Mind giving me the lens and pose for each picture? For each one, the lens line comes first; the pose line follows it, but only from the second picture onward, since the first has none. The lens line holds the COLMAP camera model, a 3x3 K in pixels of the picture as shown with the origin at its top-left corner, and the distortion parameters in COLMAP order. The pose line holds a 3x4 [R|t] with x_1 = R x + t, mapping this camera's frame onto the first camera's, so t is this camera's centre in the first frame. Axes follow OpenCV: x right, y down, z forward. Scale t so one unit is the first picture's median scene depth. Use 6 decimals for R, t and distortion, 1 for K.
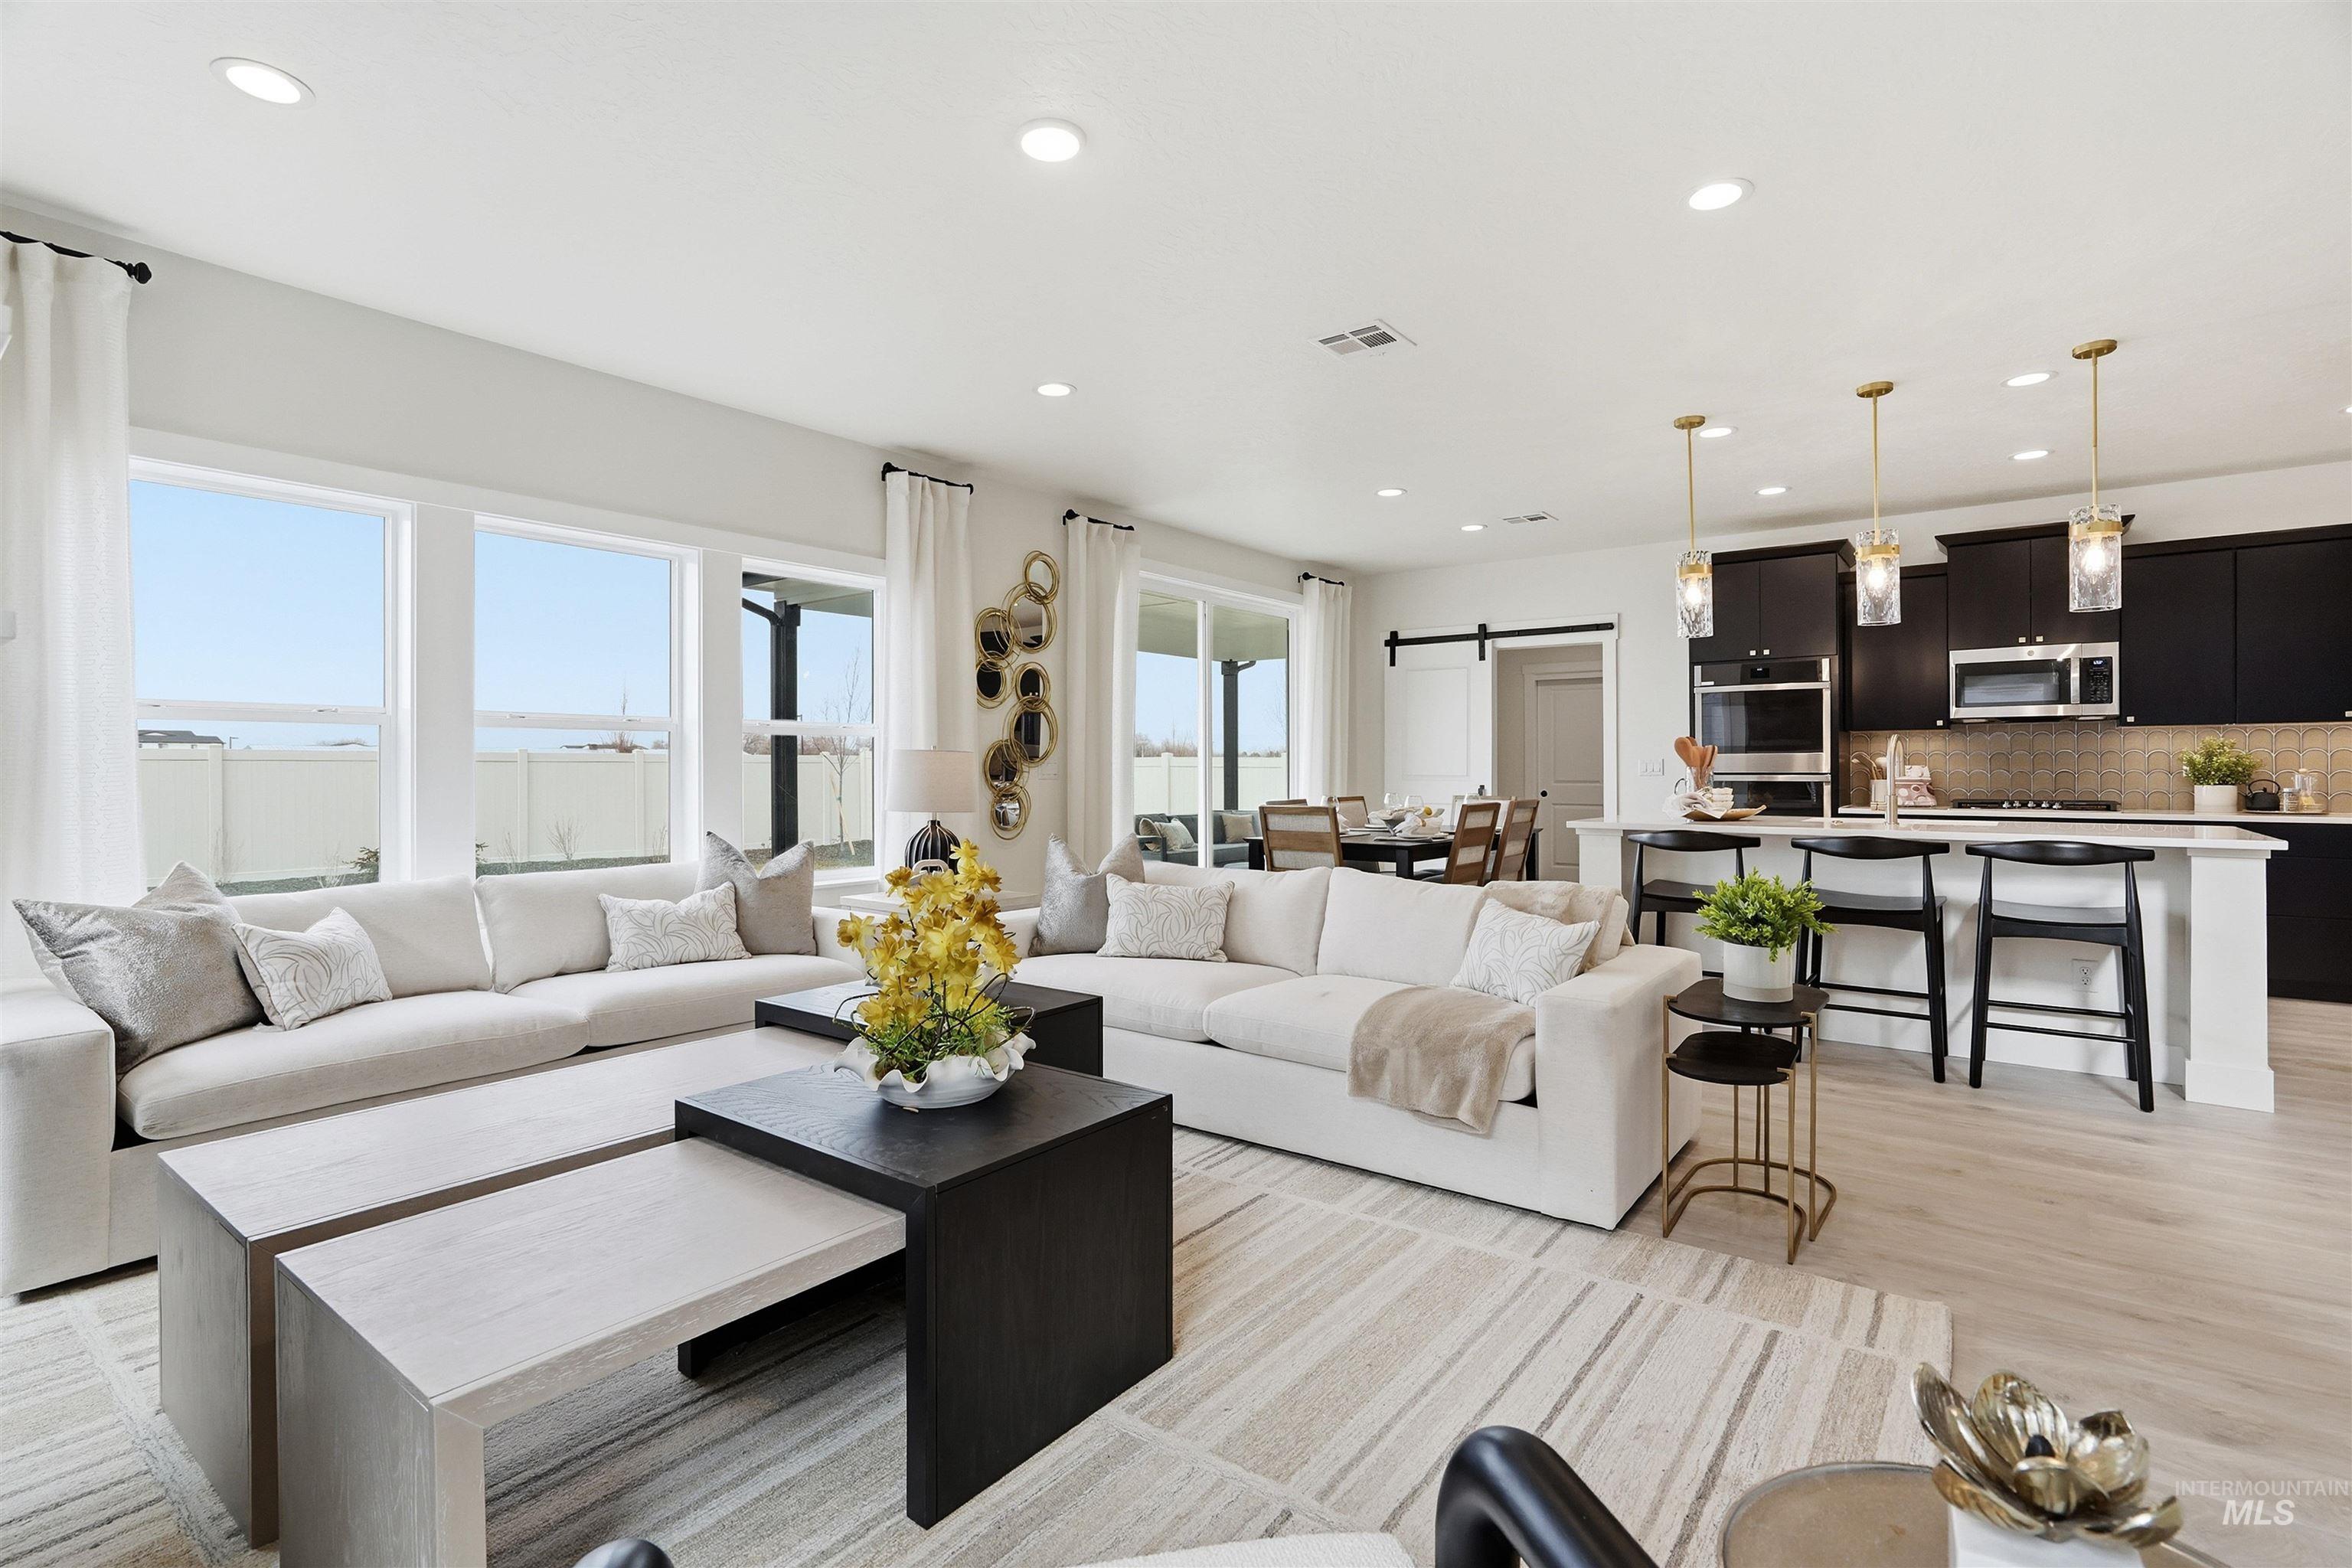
lens RADIAL K [[1096.0, 0, 1176.9], [0, 1096.0, 769.2], [0, 0, 1]] dist [-0.003894, -0.000165]
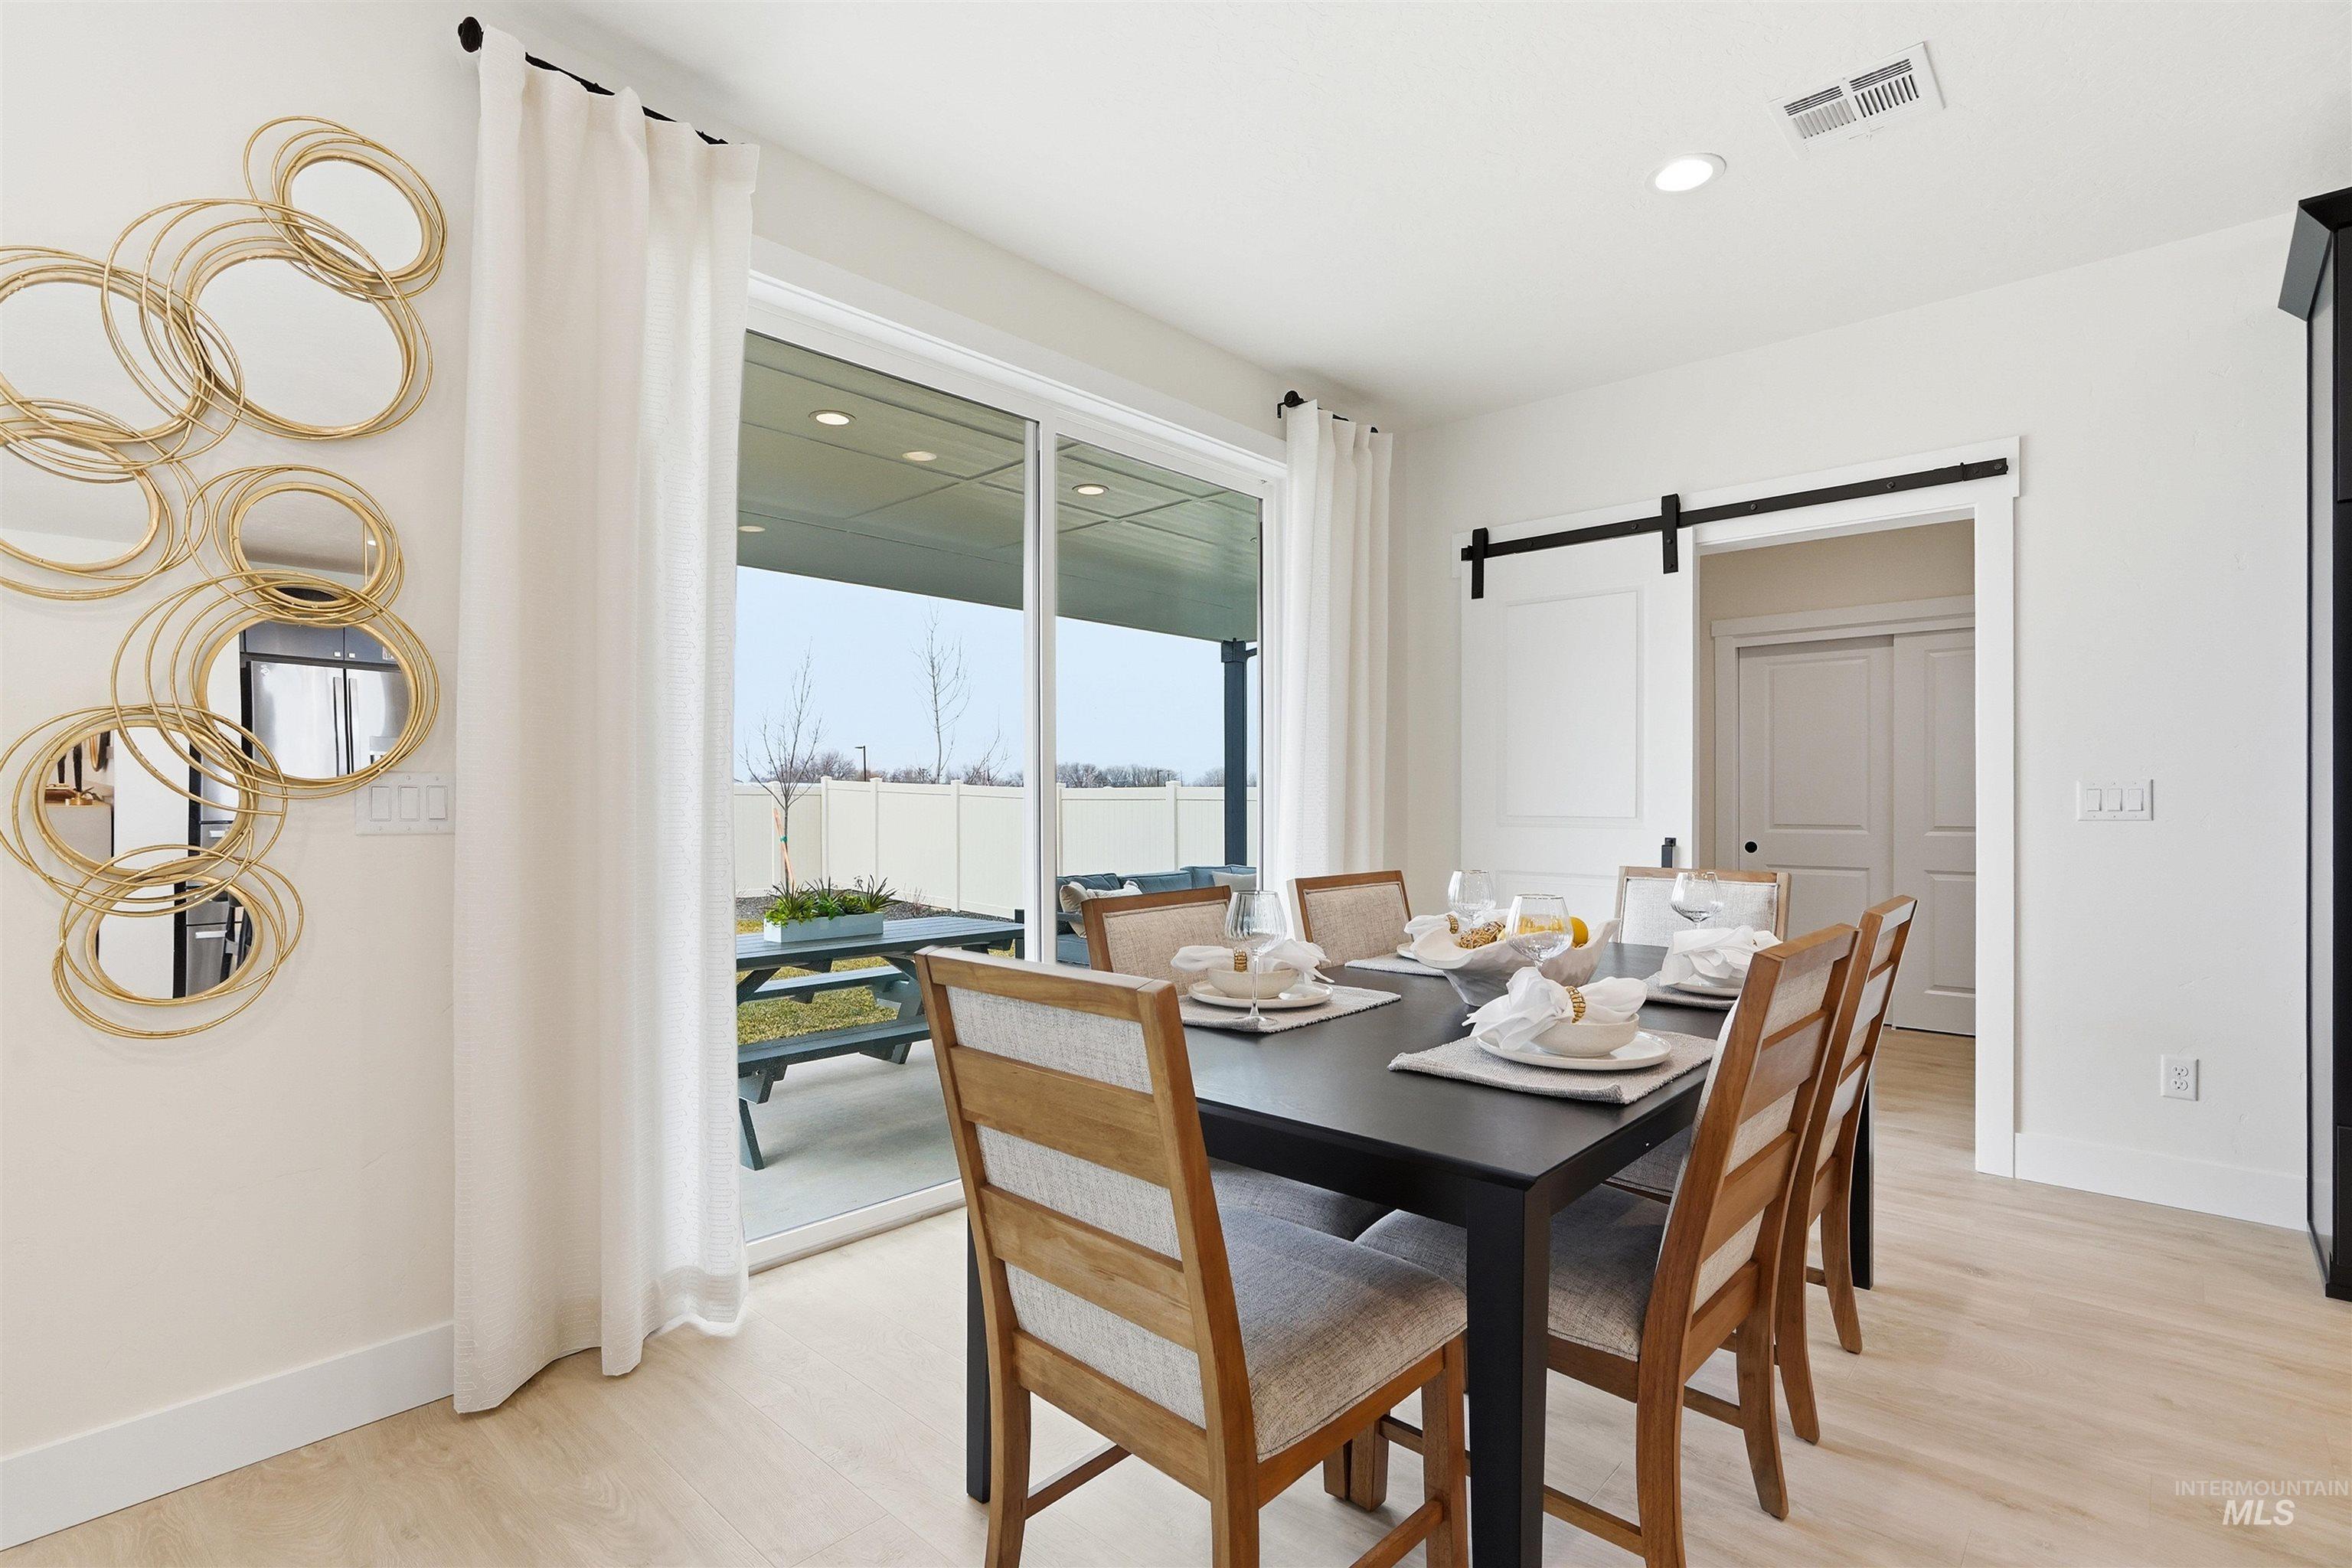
lens RADIAL K [[1096.0, 0, 1177.1], [0, 1096.0, 803.2], [0, 0, 1]] dist [-0.003894, -0.000165]
pose [[0.996643, 0.000218, -0.081869, 0.106172], [-0.000250, 1.000000, -0.000381, -0.000692], [0.081869, 0.000401, 0.996643, 0.514463]]
